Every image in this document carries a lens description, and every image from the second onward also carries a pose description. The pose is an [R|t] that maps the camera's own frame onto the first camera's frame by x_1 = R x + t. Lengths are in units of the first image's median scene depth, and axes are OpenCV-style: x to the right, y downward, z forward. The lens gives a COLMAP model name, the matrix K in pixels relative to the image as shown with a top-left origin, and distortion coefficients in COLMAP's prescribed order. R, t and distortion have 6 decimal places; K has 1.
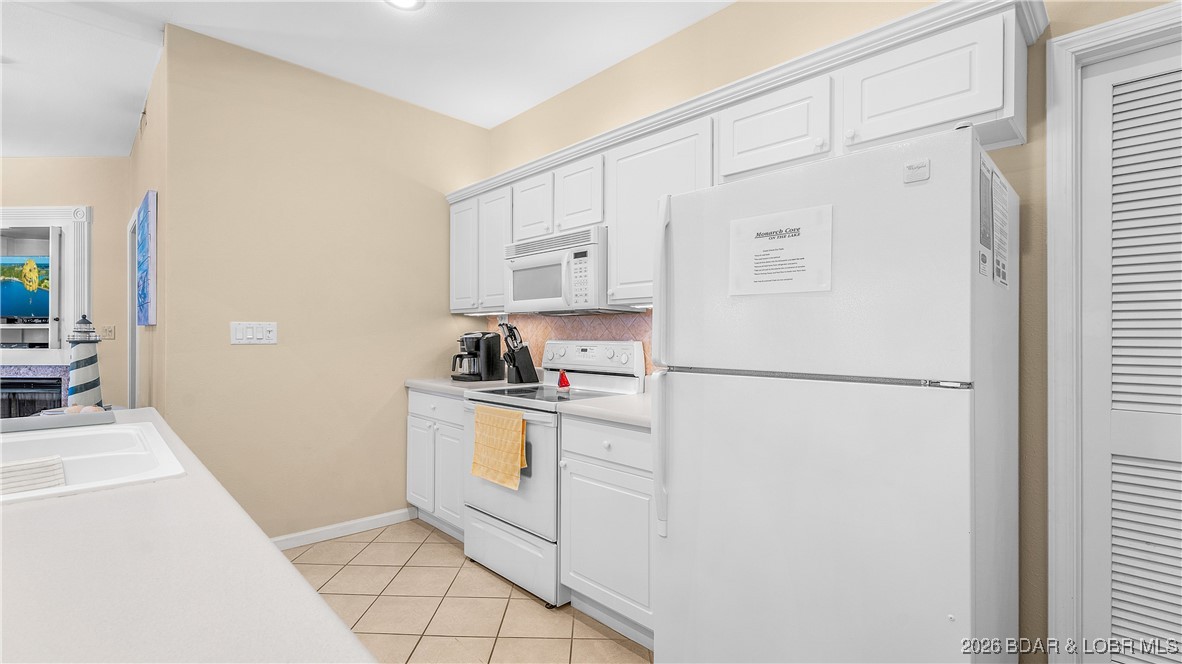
lens RADIAL K [[522.0, 0, 591.0], [0, 522.0, 332.0], [0, 0, 1]] dist [0.000921, 0.000017]
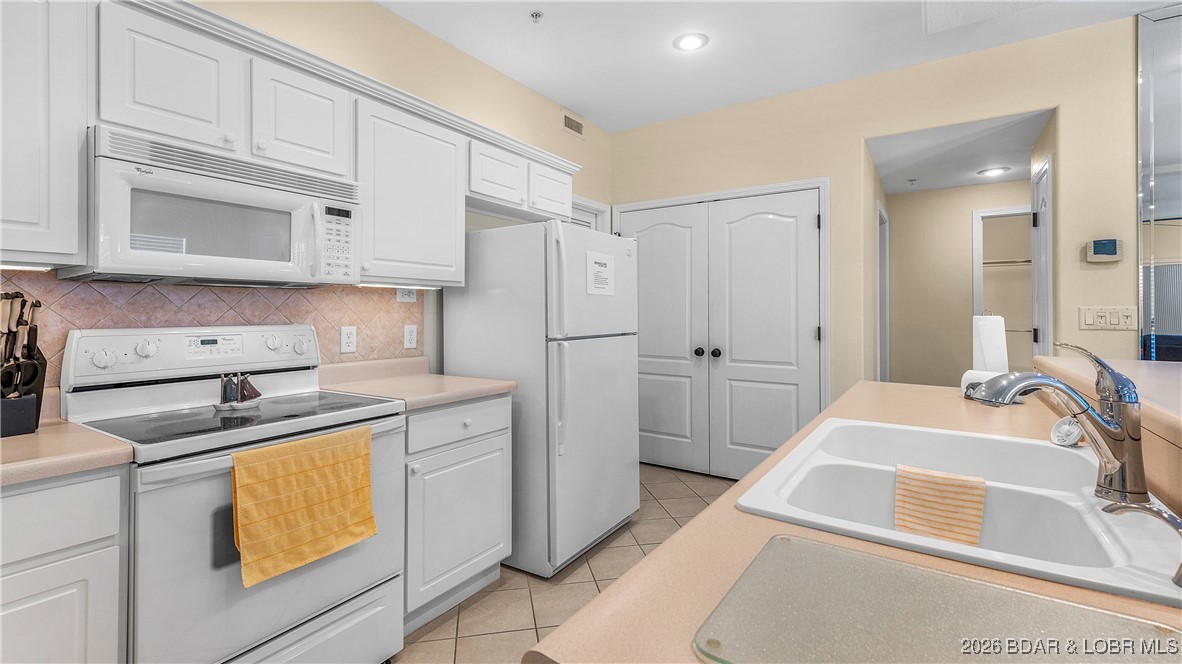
lens RADIAL K [[517.0, 0, 580.5], [0, 517.0, 305.5], [0, 0, 1]] dist [0.000829, 0.000052]
pose [[-0.205944, 0.011440, 0.978497, -0.800888], [-0.006183, 0.999896, -0.012992, -0.004078], [-0.978544, -0.008726, -0.205852, 0.777777]]
